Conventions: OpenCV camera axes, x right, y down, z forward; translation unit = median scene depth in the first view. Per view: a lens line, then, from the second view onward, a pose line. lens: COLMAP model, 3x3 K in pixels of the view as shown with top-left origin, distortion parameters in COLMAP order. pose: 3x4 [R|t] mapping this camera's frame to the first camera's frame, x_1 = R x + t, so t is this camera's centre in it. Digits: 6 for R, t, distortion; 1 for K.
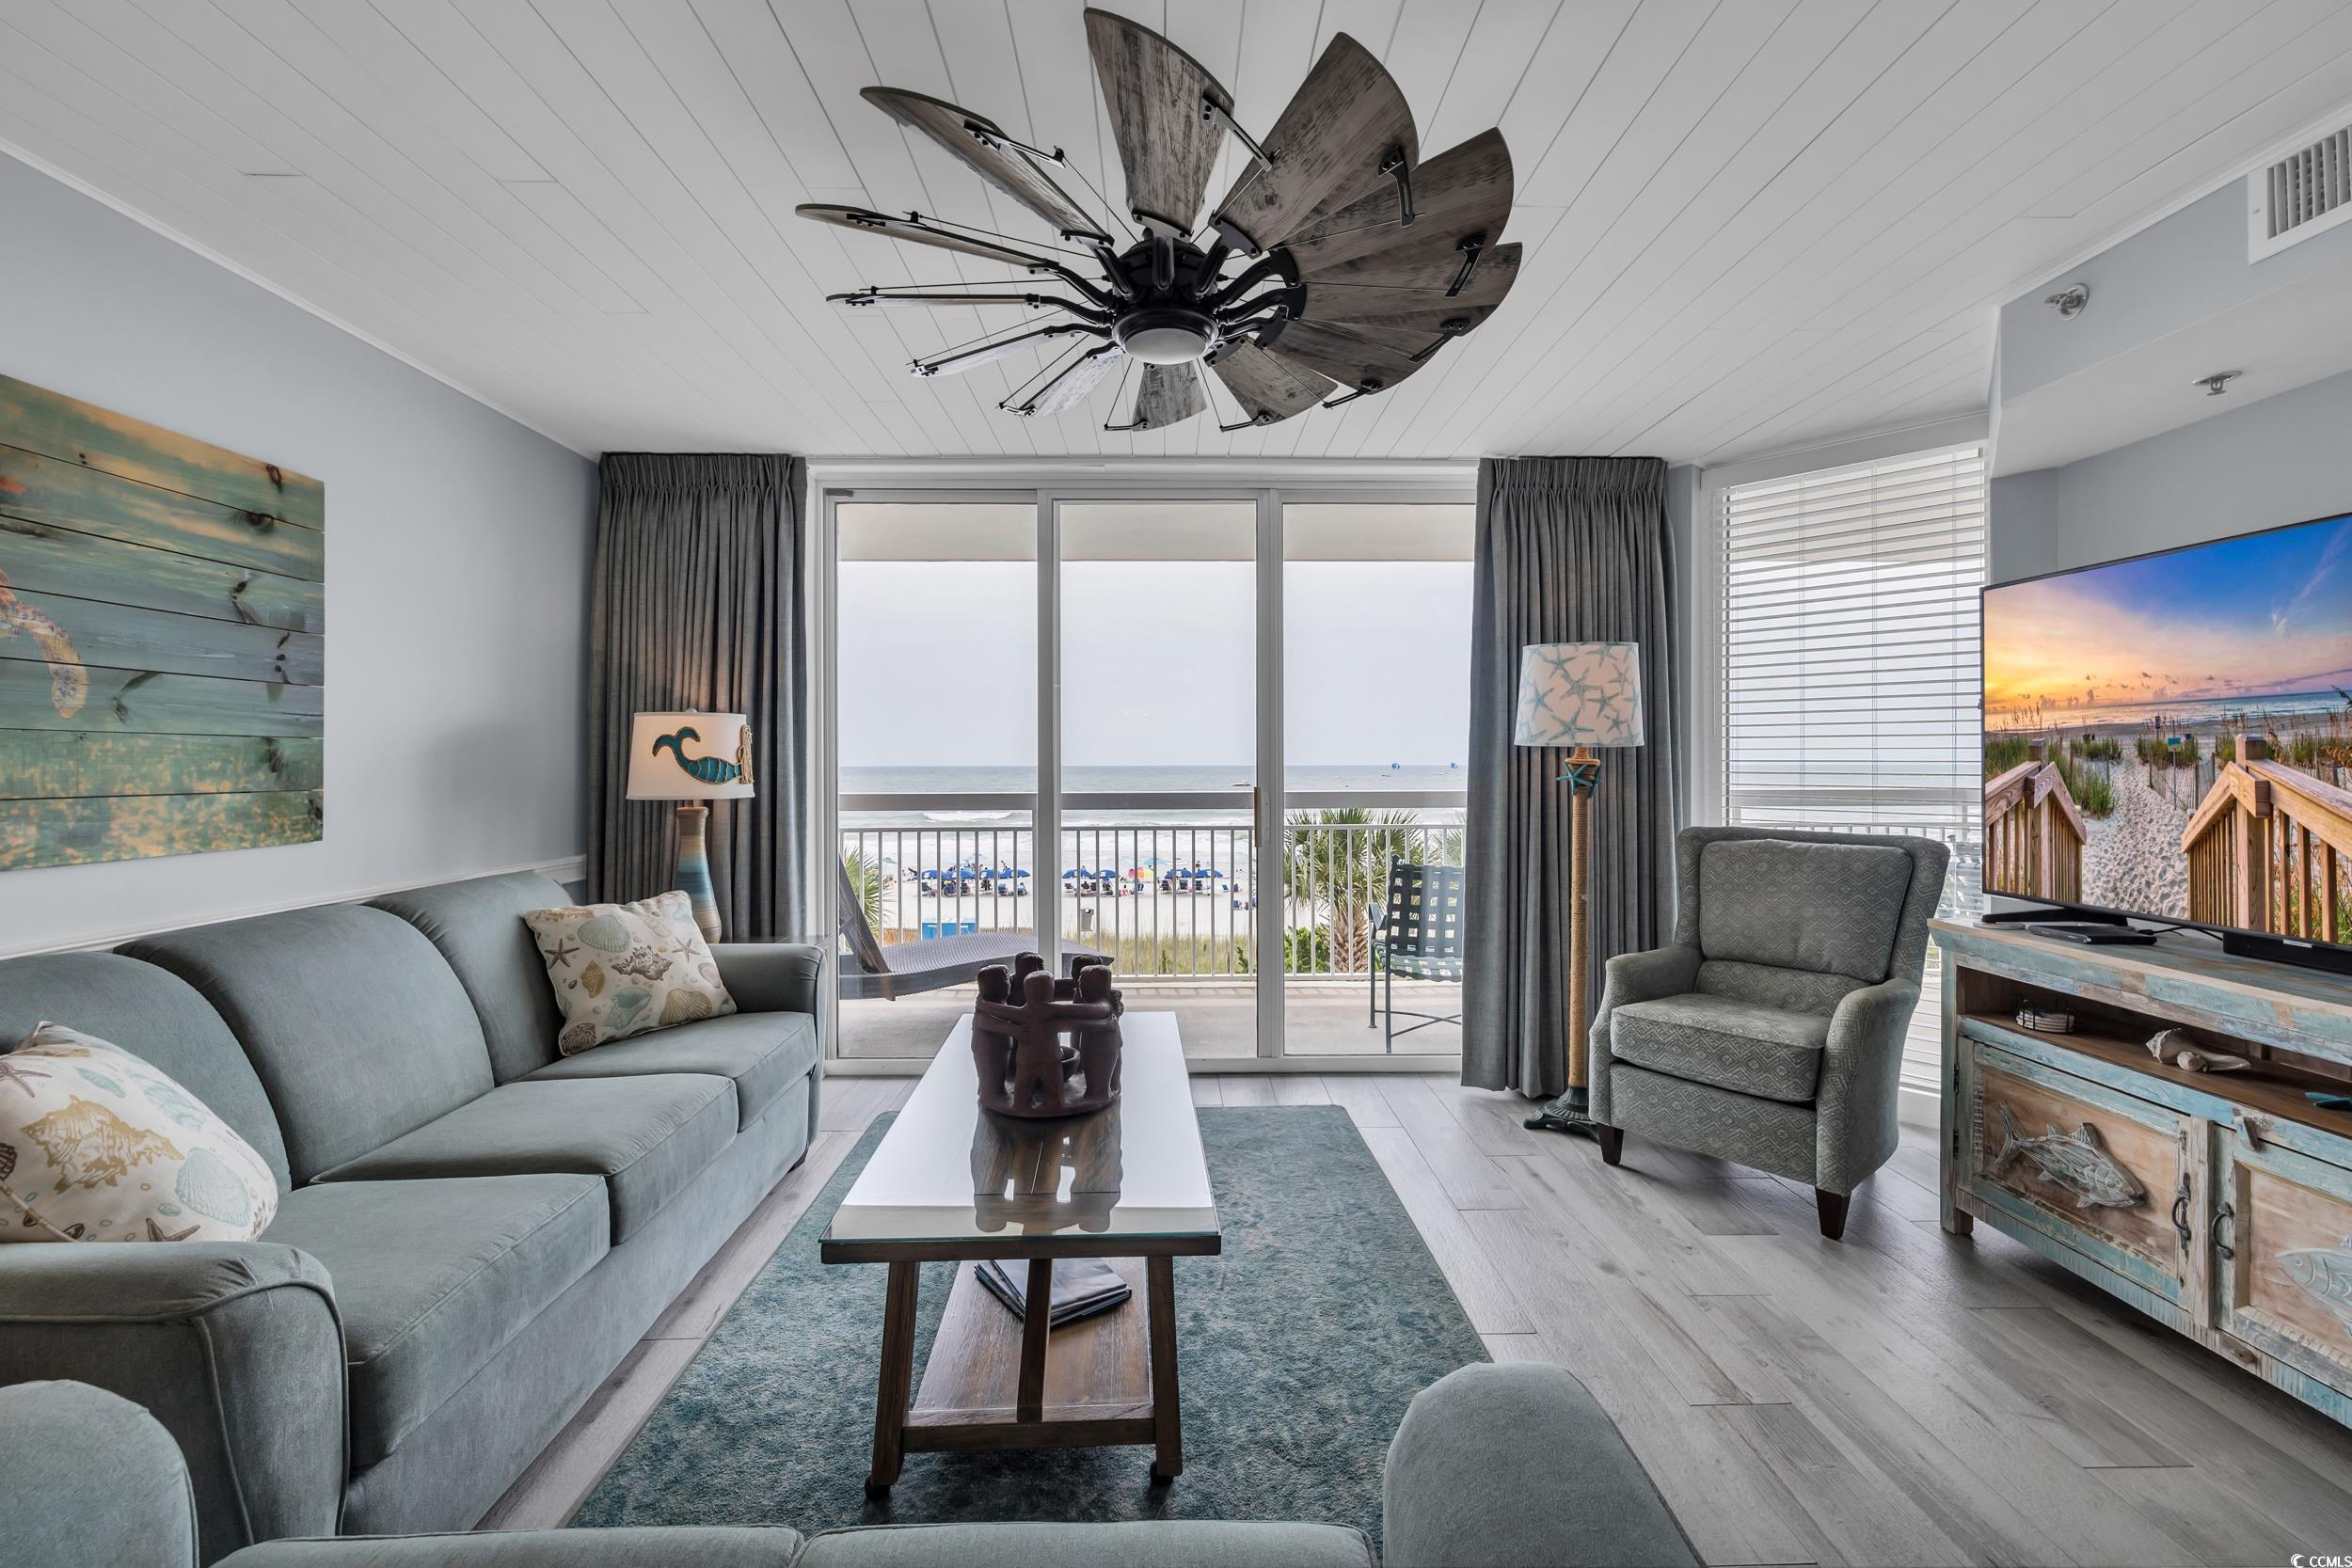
lens RADIAL K [[981.1, 0, 1186.2], [0, 981.1, 764.0], [0, 0, 1]] dist [0.001704, -0.000184]
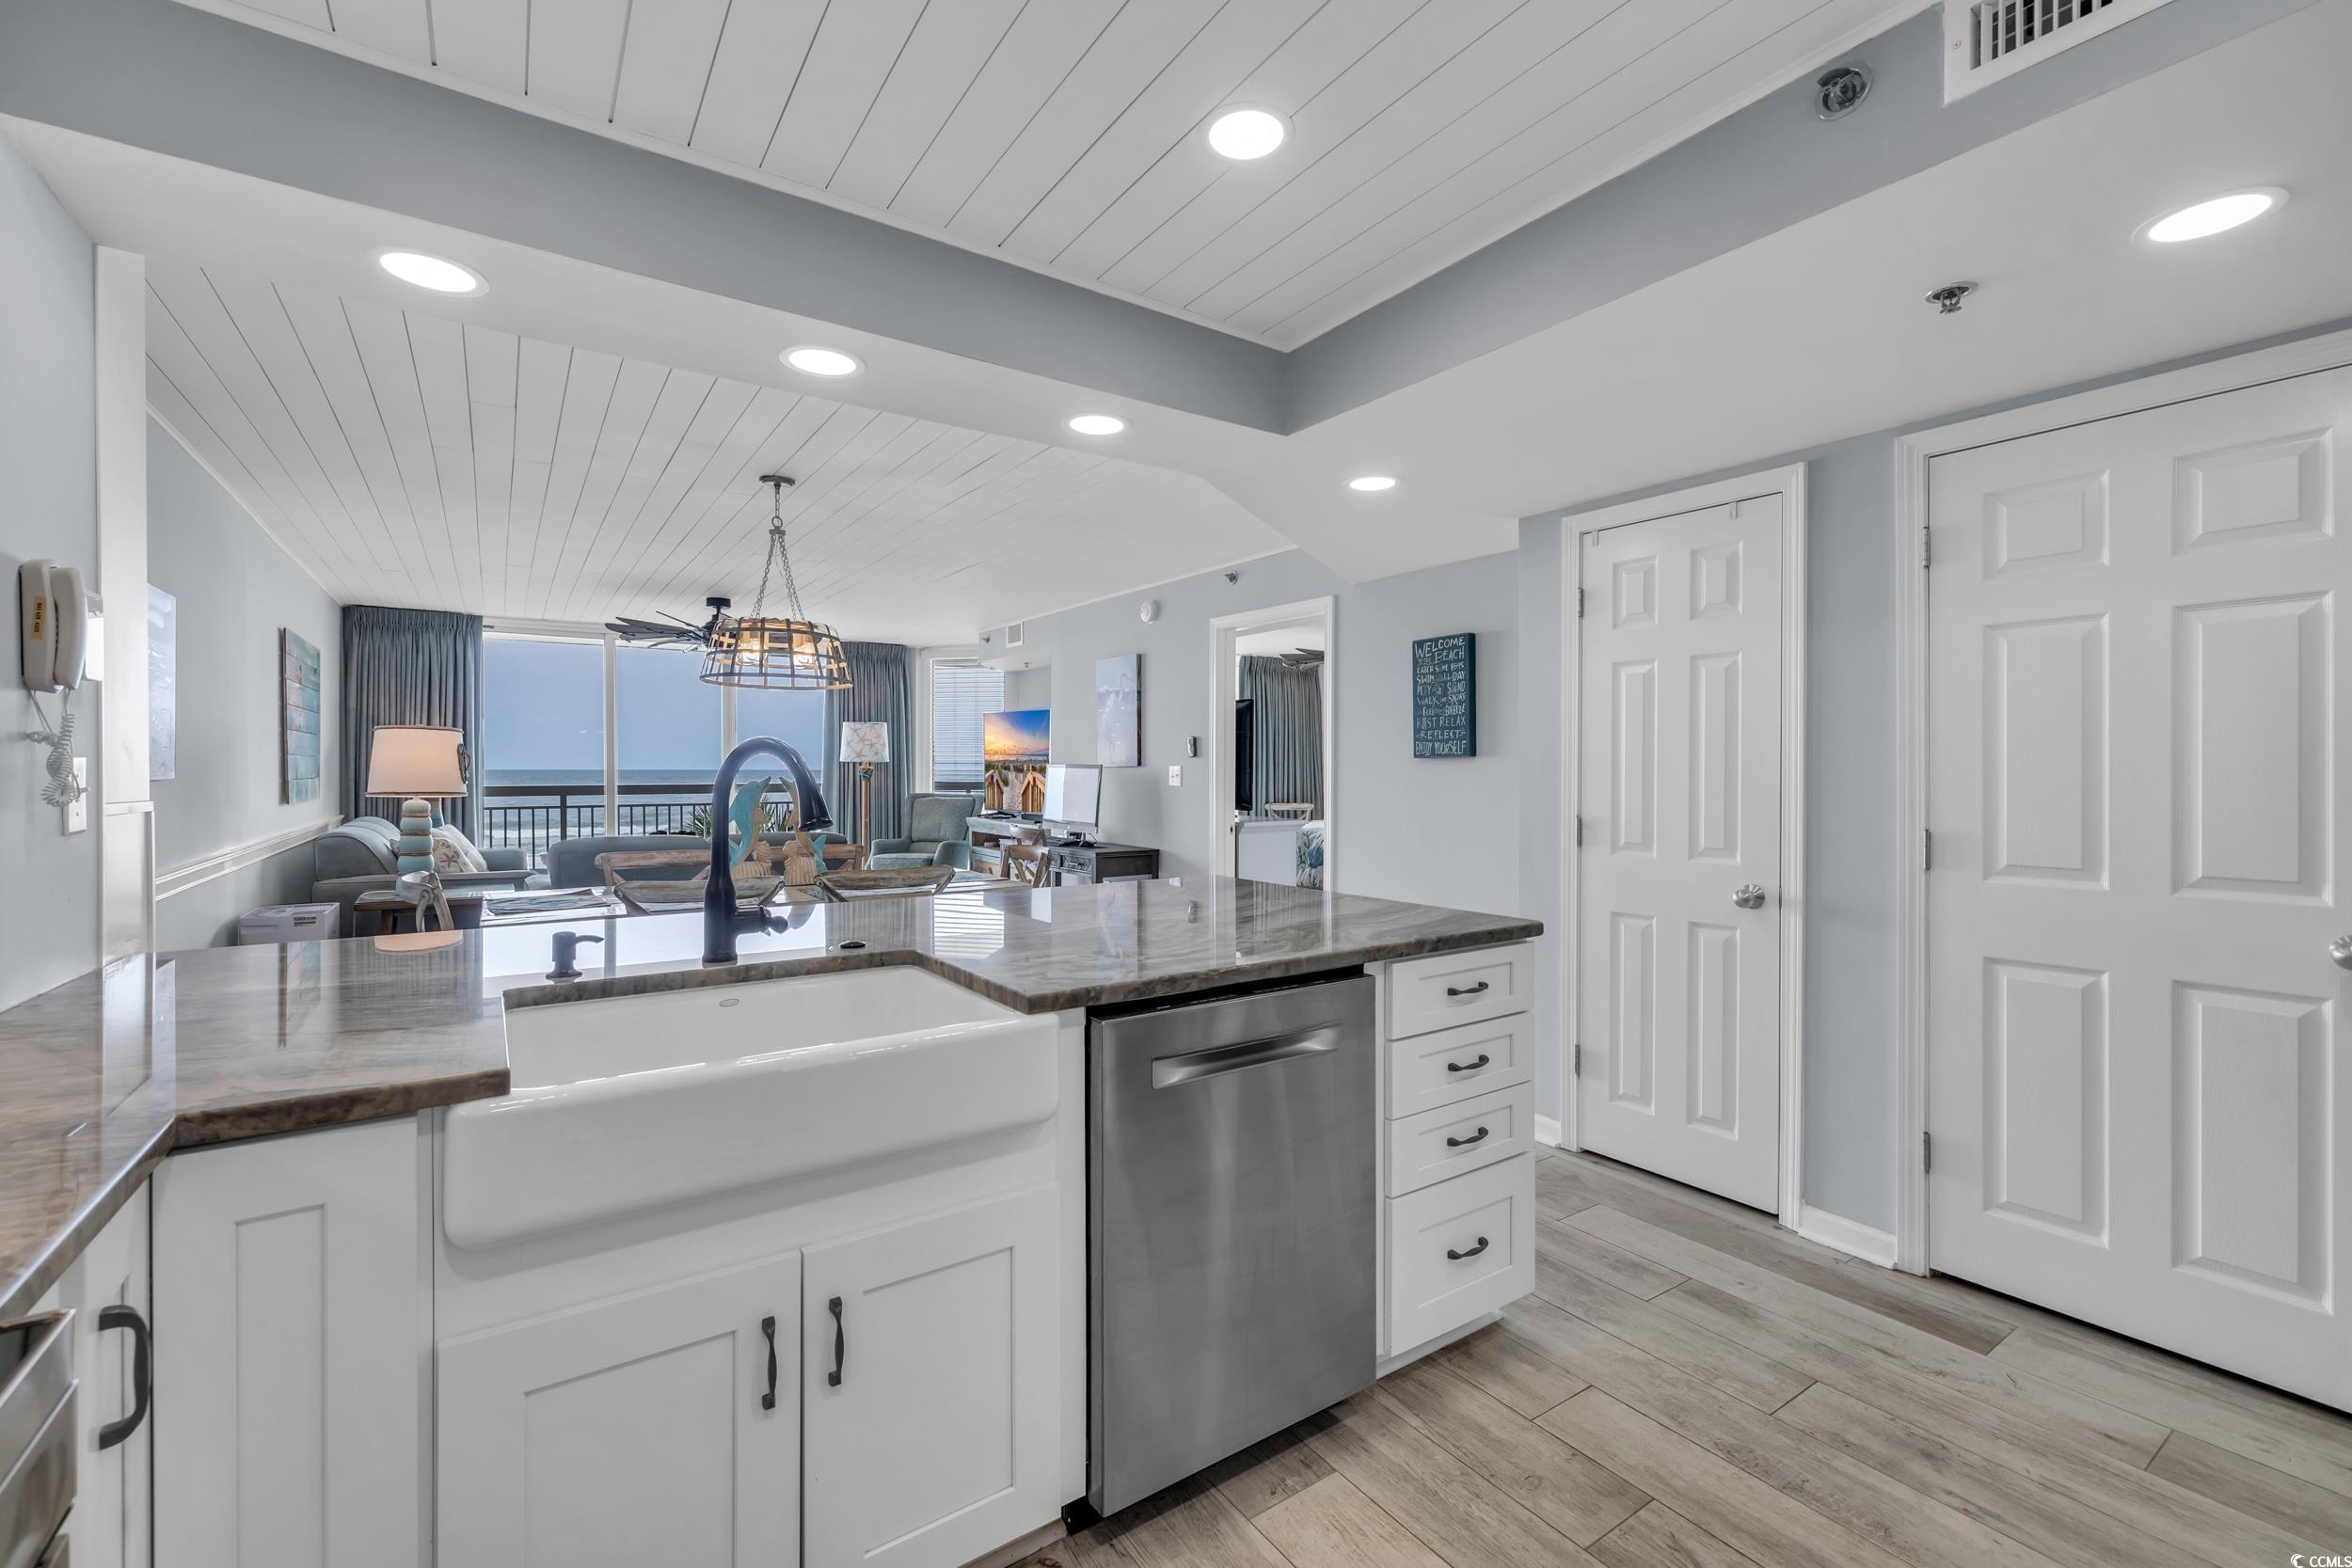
lens RADIAL K [[990.9, 0, 1186.8], [0, 990.9, 774.1], [0, 0, 1]] dist [0.000659, 0.000058]
pose [[0.833628, 0.000110, 0.552326, -0.428745], [-0.003276, 0.999983, 0.004745, -0.000806], [-0.552317, -0.005765, 0.833615, -2.104187]]
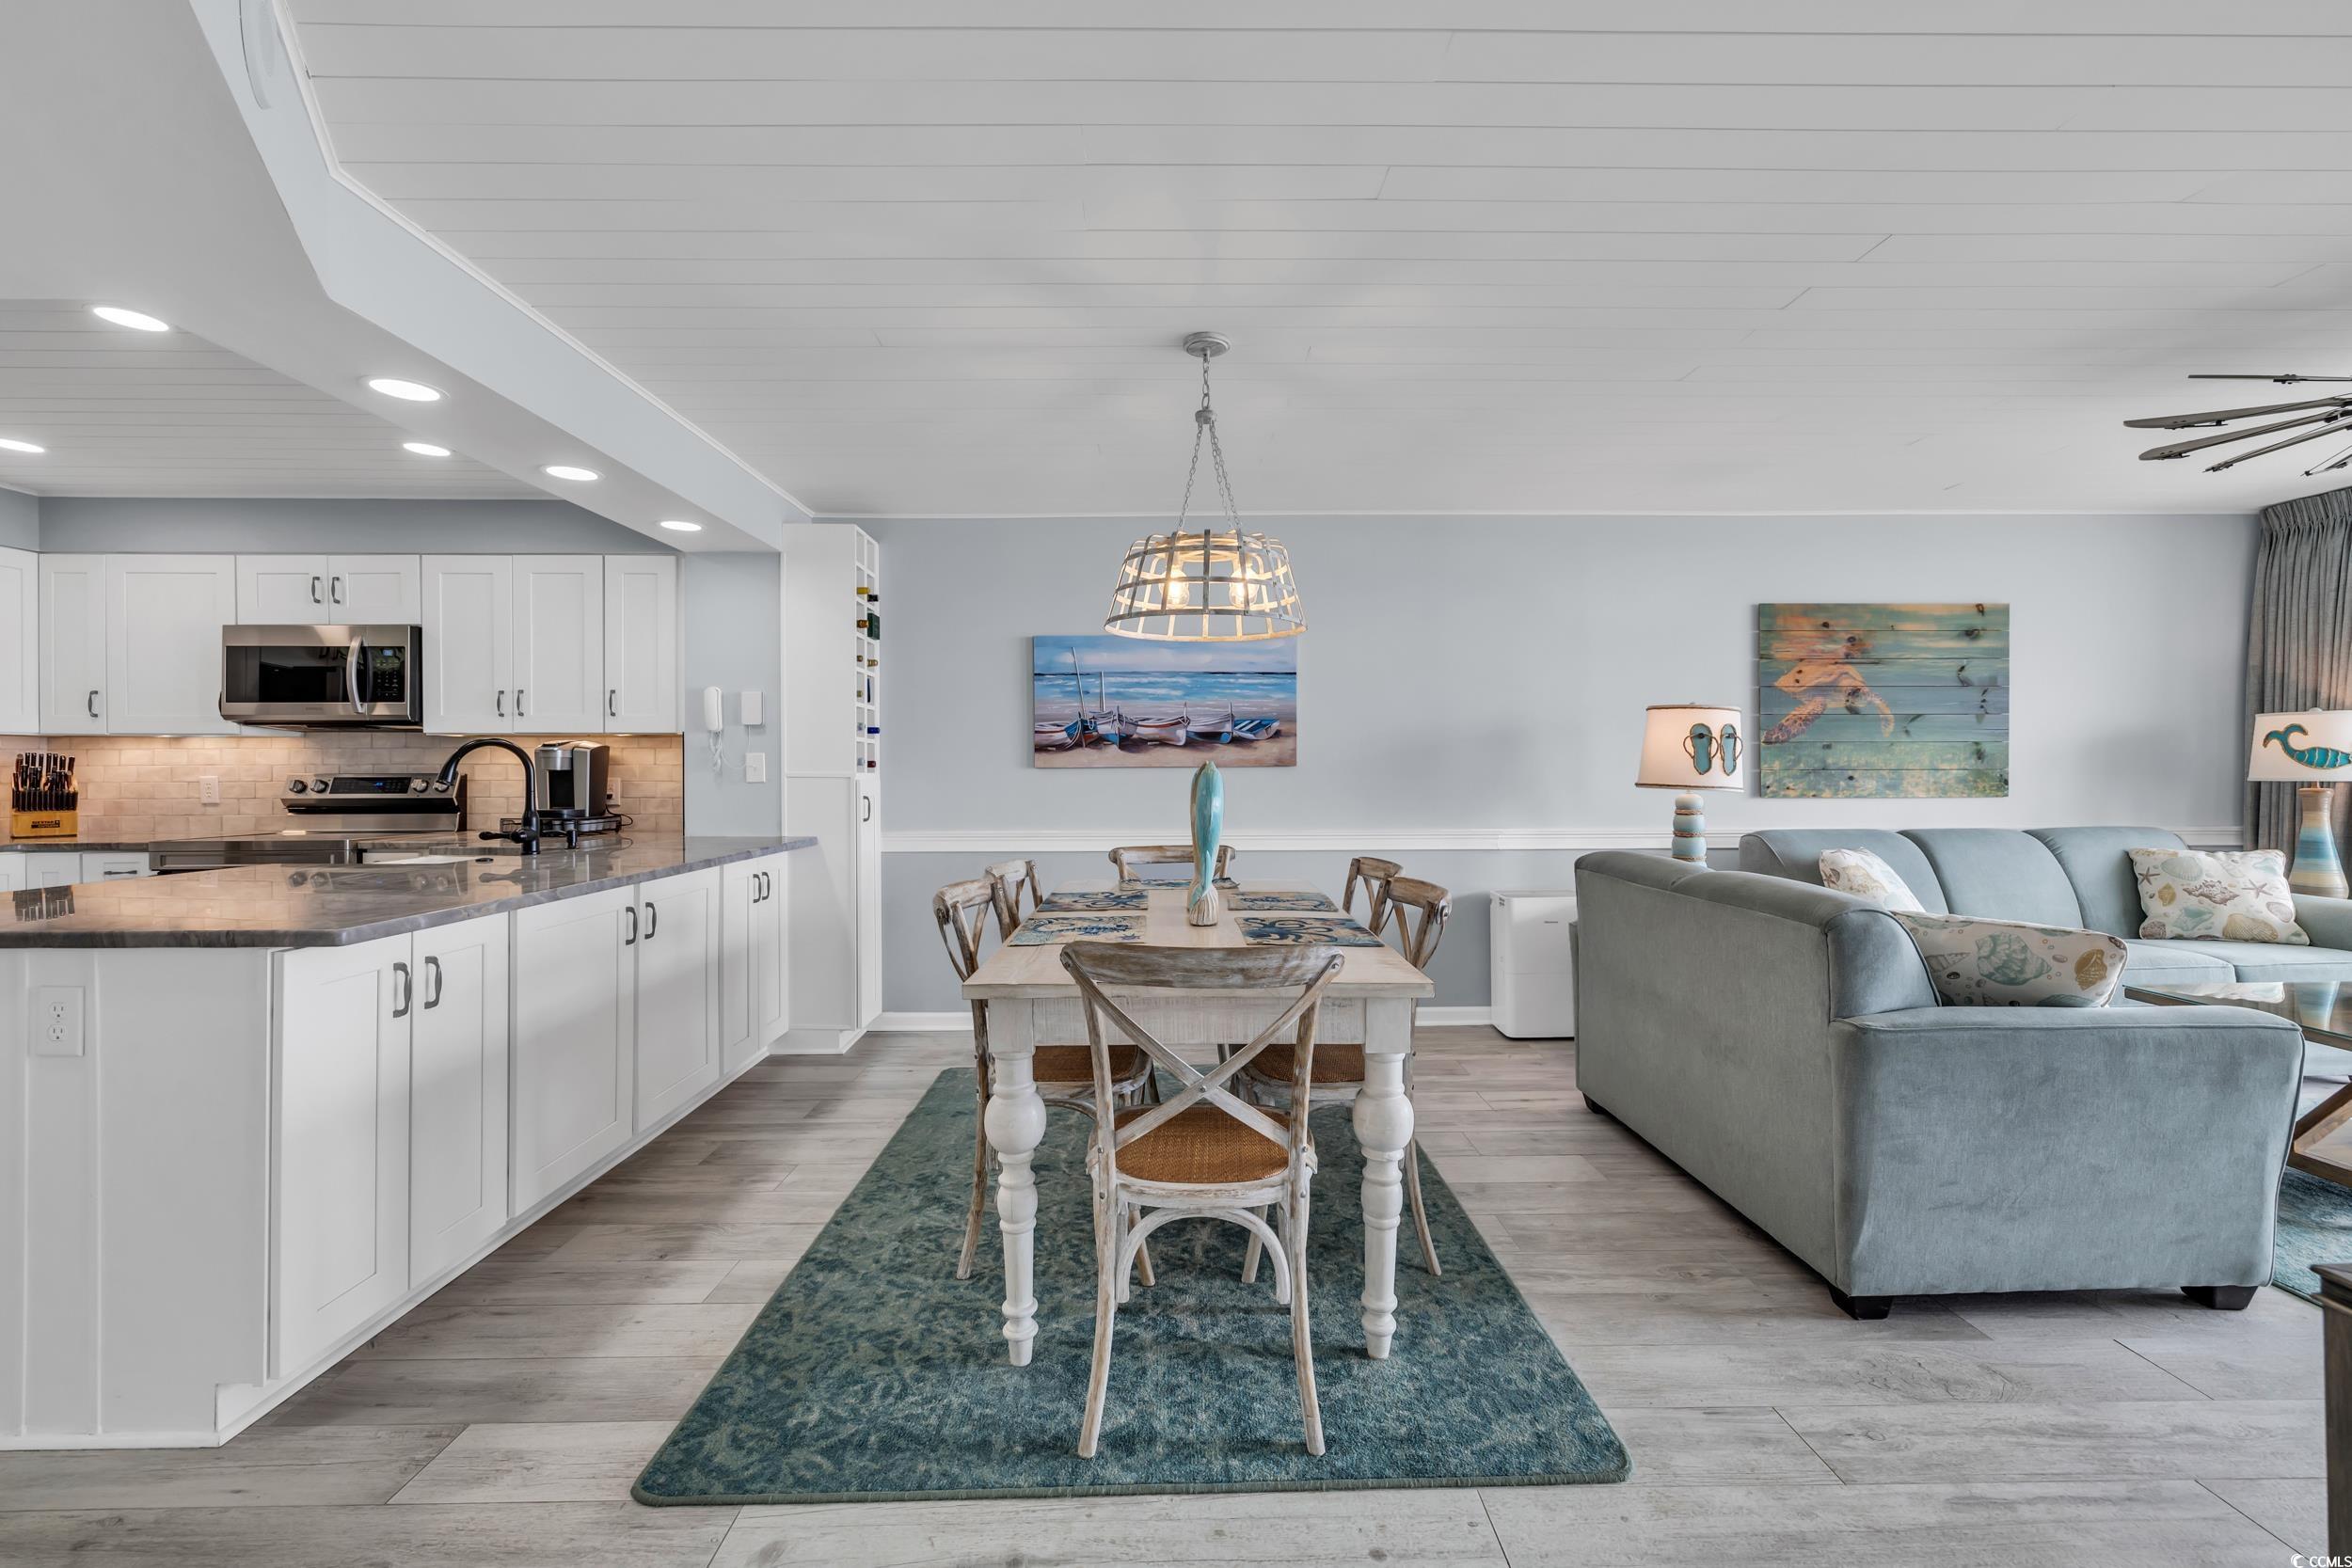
lens RADIAL K [[981.5, 0, 1182.2], [0, 981.5, 774.0], [0, 0, 1]] dist [0.001827, -0.000003]
pose [[-0.005887, 0.004262, -0.999974, 0.941298], [0.002731, 0.999987, 0.004246, 0.021665], [0.999979, -0.002706, -0.005898, -0.523906]]
